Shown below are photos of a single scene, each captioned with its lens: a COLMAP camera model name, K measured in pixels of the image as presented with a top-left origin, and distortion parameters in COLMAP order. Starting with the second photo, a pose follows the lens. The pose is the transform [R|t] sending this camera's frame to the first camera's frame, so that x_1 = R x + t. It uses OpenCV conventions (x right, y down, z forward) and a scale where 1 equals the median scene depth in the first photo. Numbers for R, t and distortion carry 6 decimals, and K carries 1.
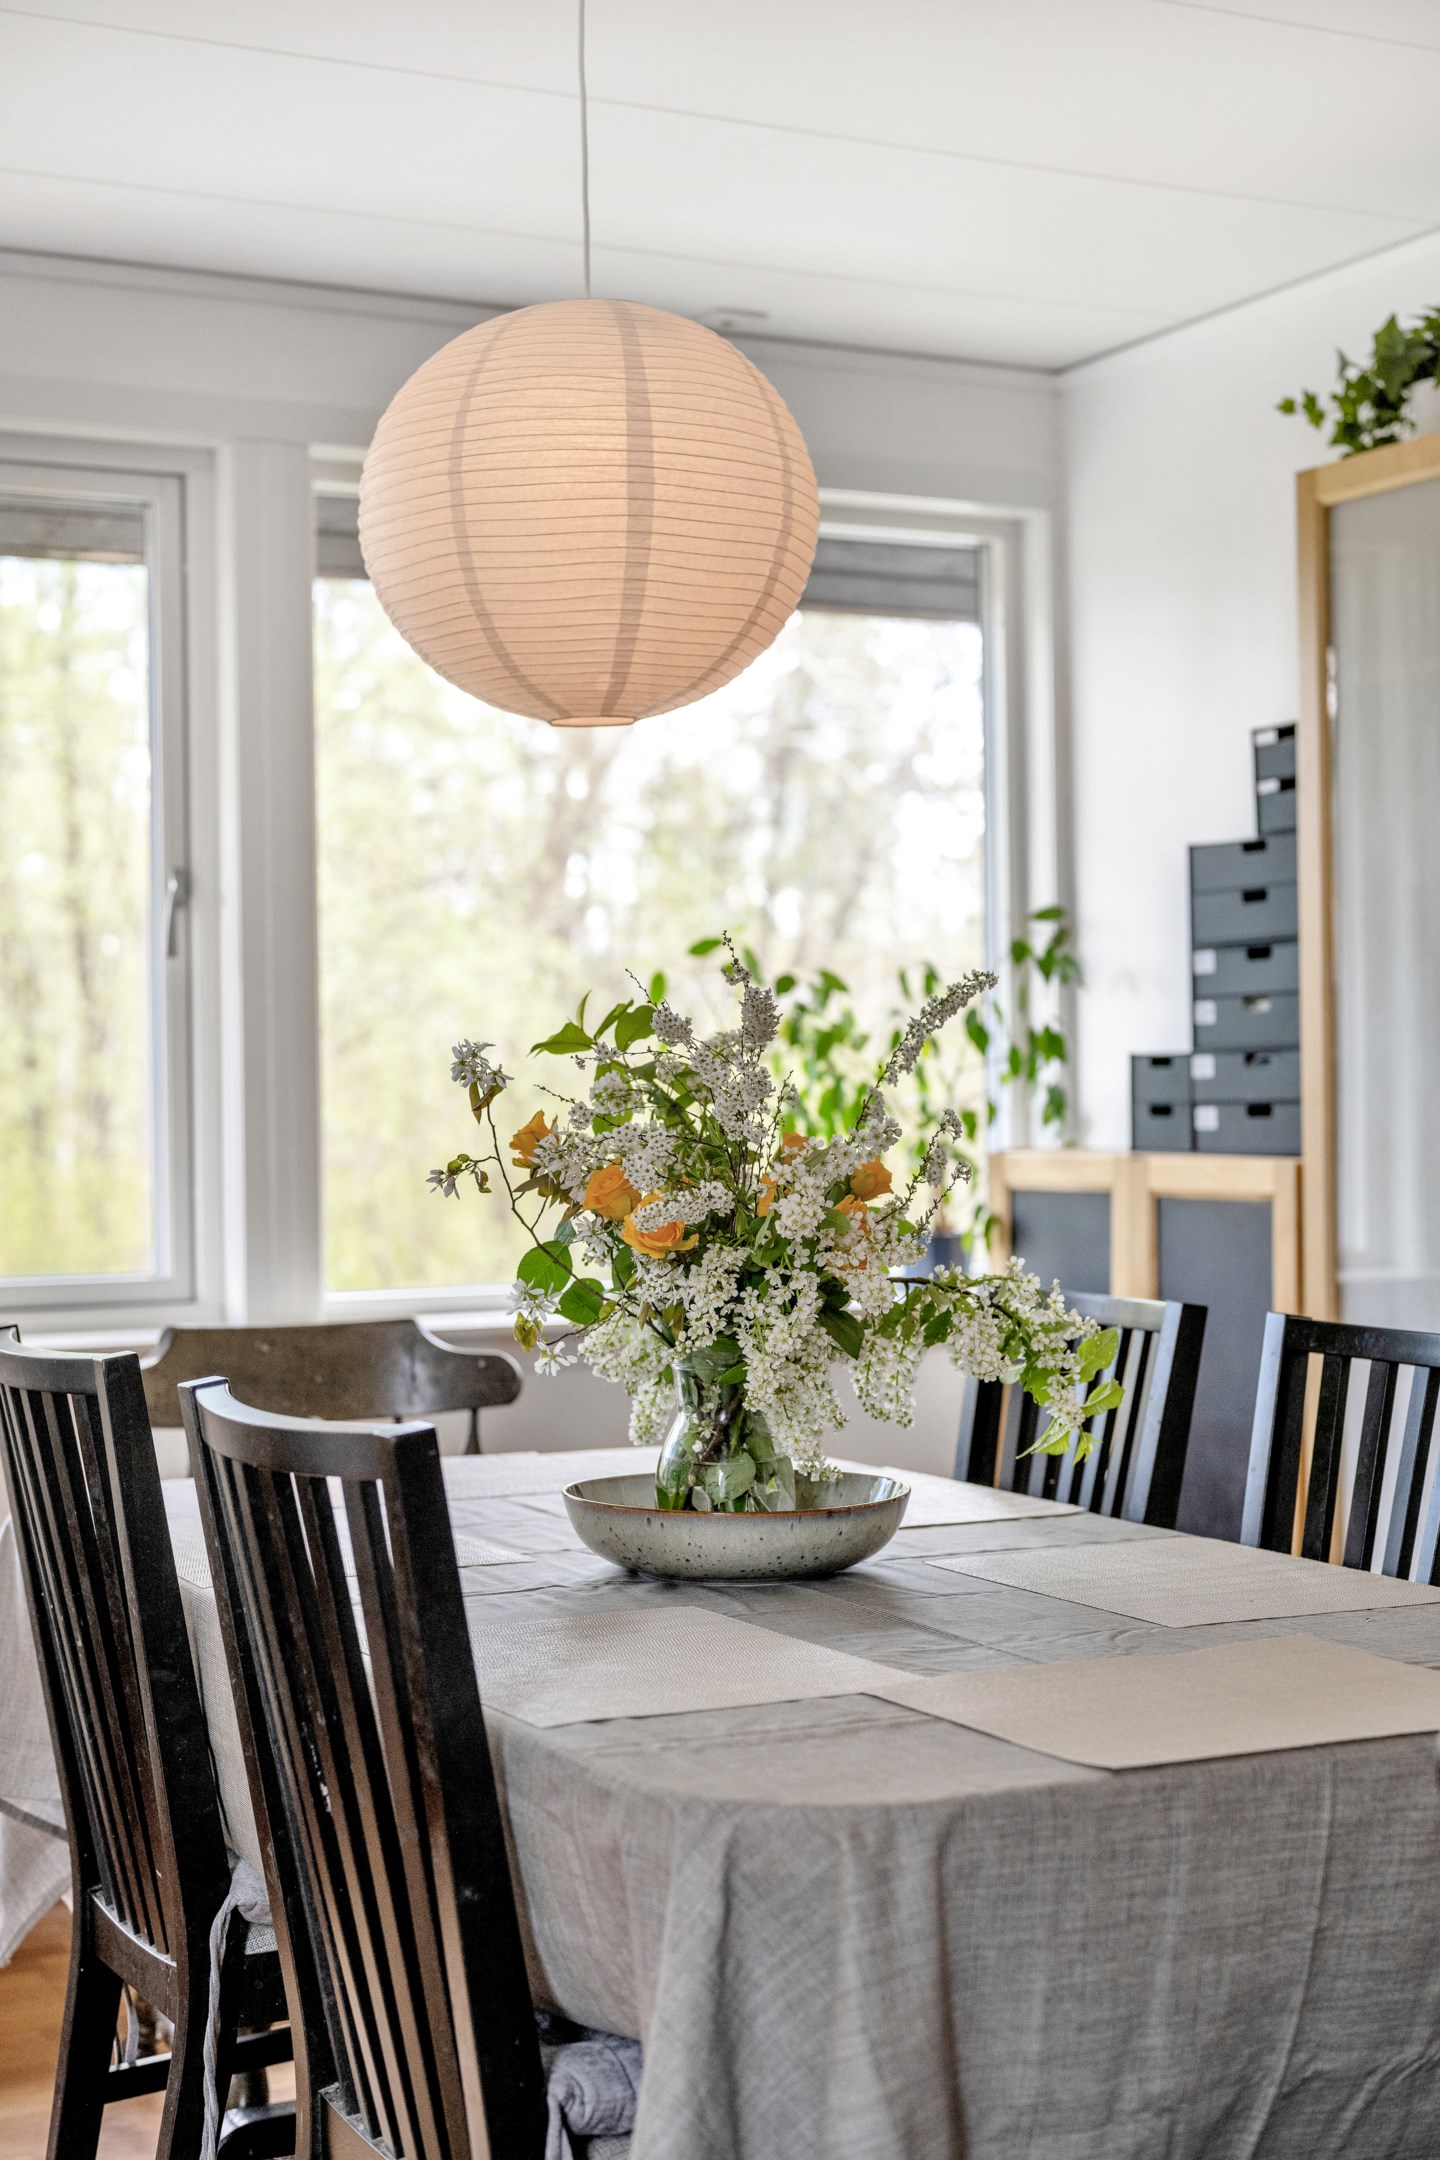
lens RADIAL K [[3152.5, 0, 725.8], [0, 3152.5, 1115.1], [0, 0, 1]] dist [0.012755, 0.060445]
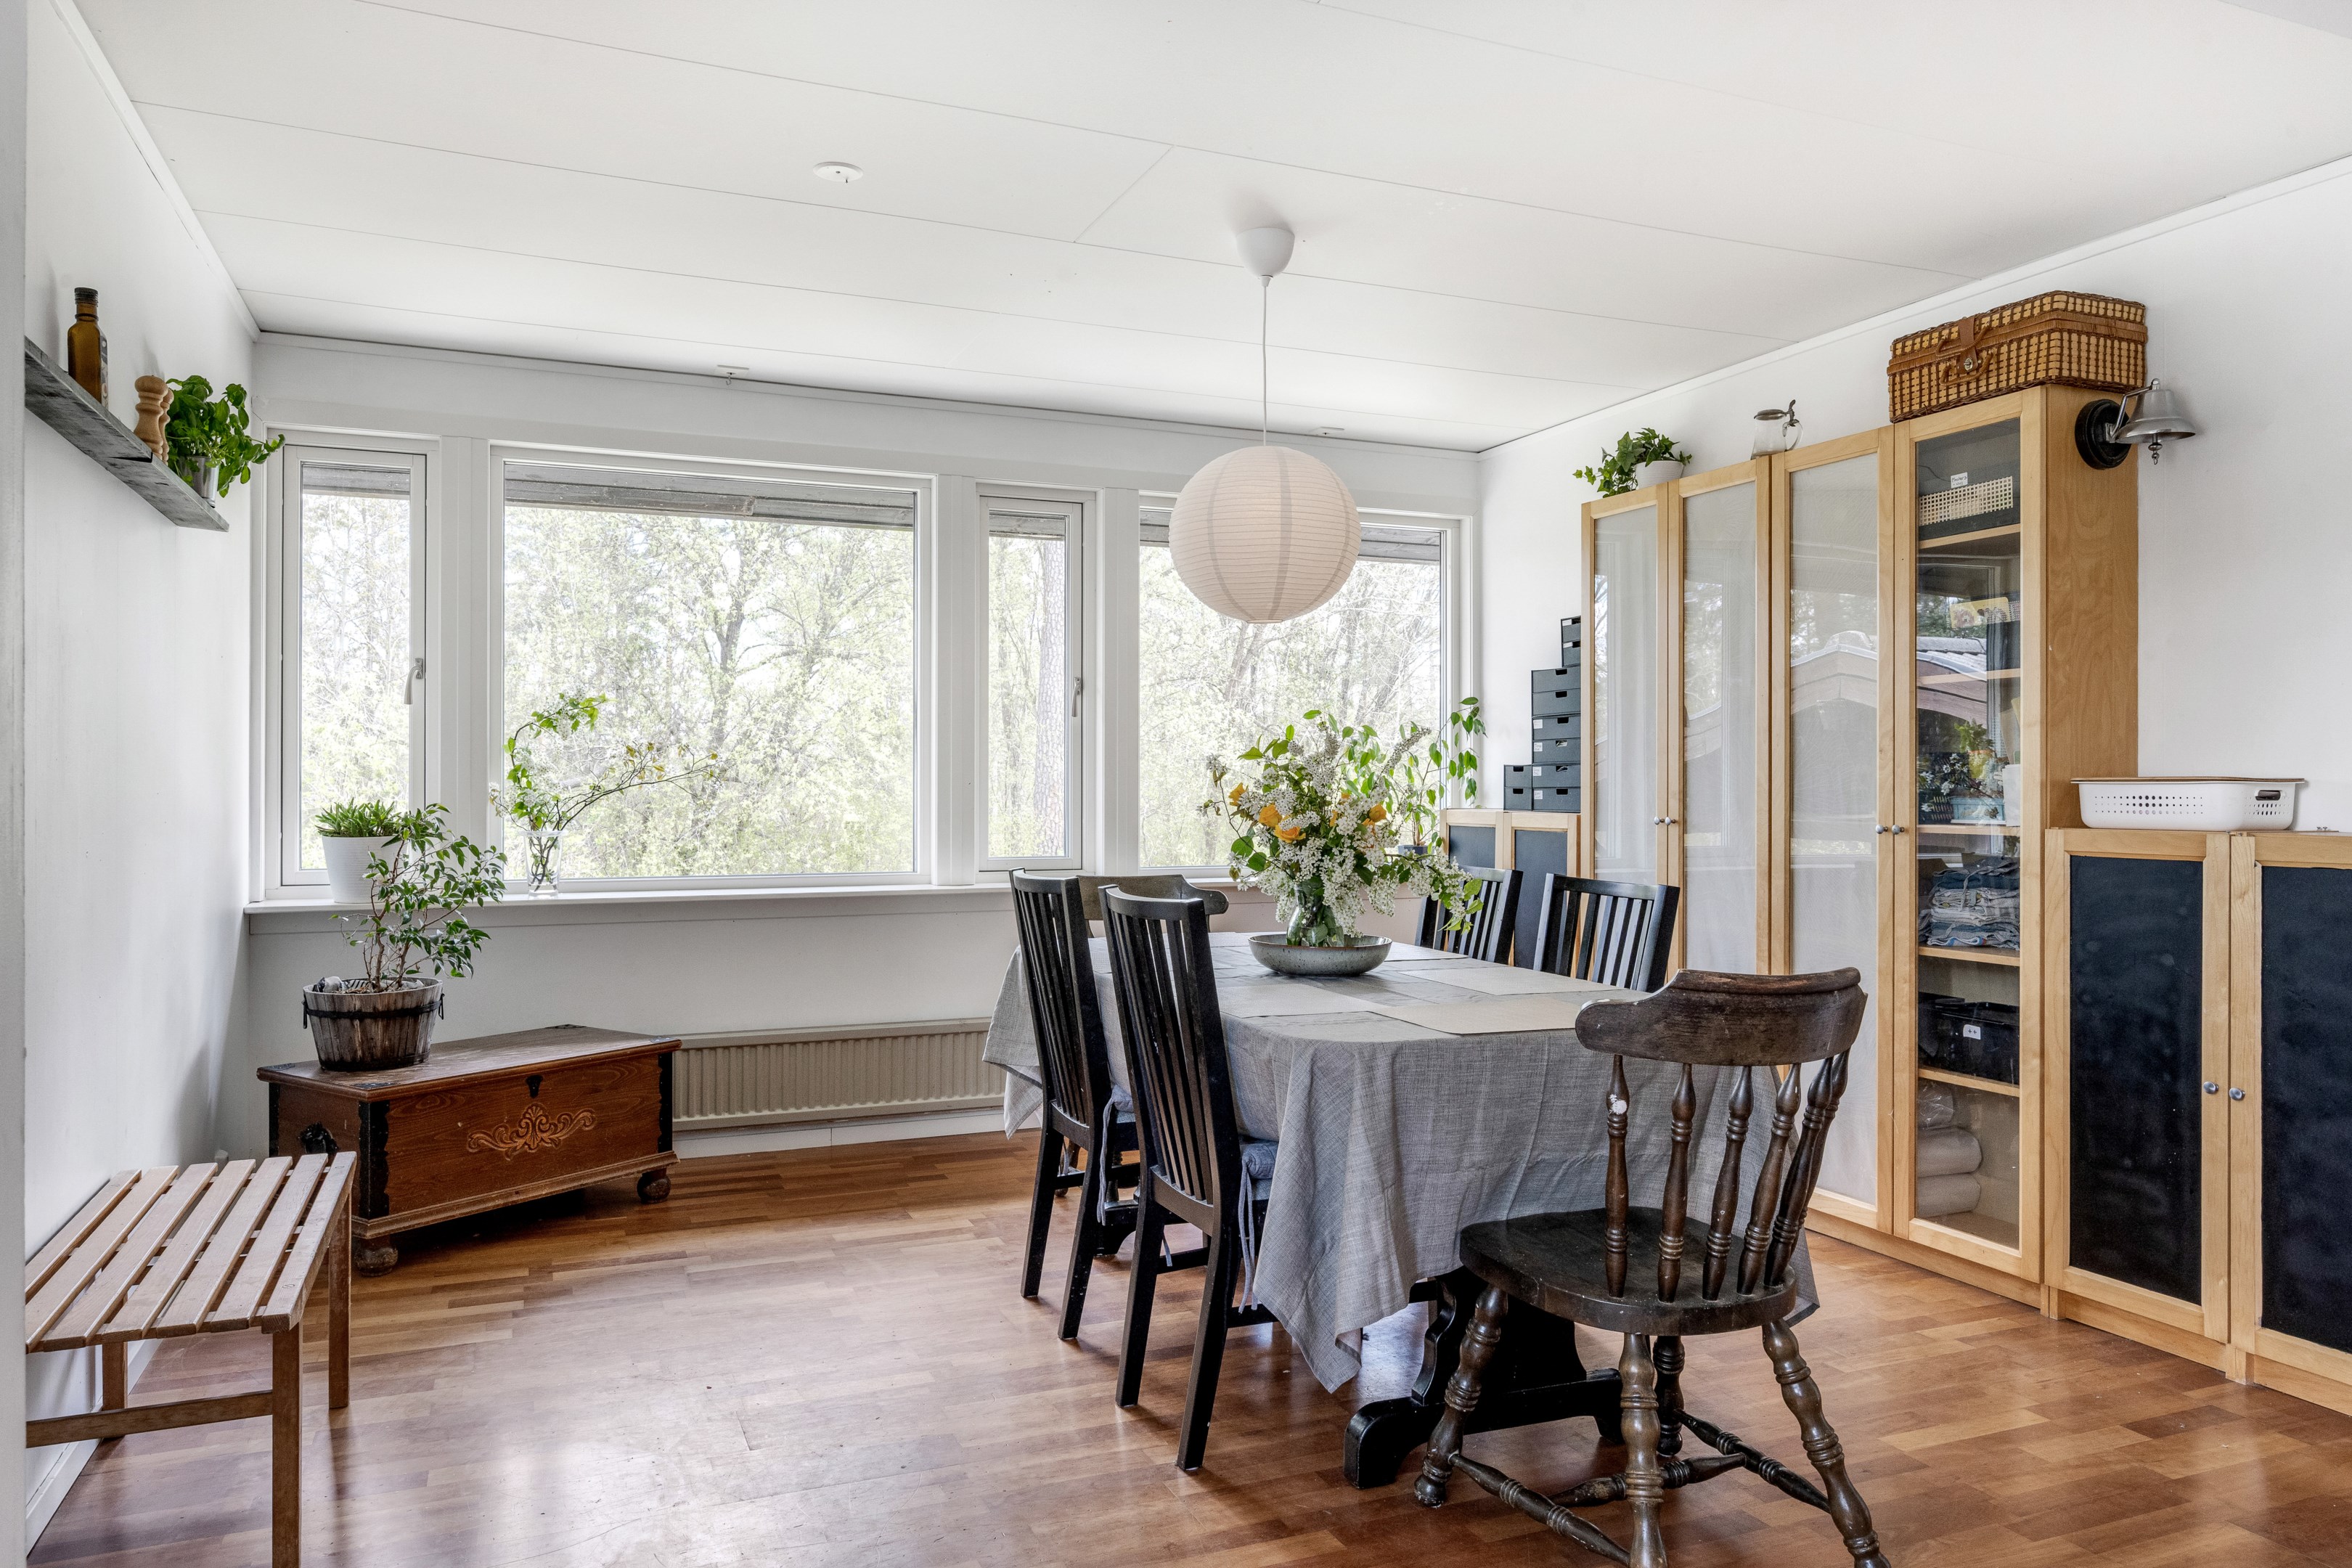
lens RADIAL K [[1503.9, 0, 1176.0], [0, 1503.9, 784.0], [0, 0, 1]] dist [-0.001677, 0.001122]
pose [[0.995255, 0.014575, -0.096202, 0.002791], [-0.015147, 0.999872, -0.005218, 0.006228], [0.096114, 0.006650, 0.995348, -0.160838]]
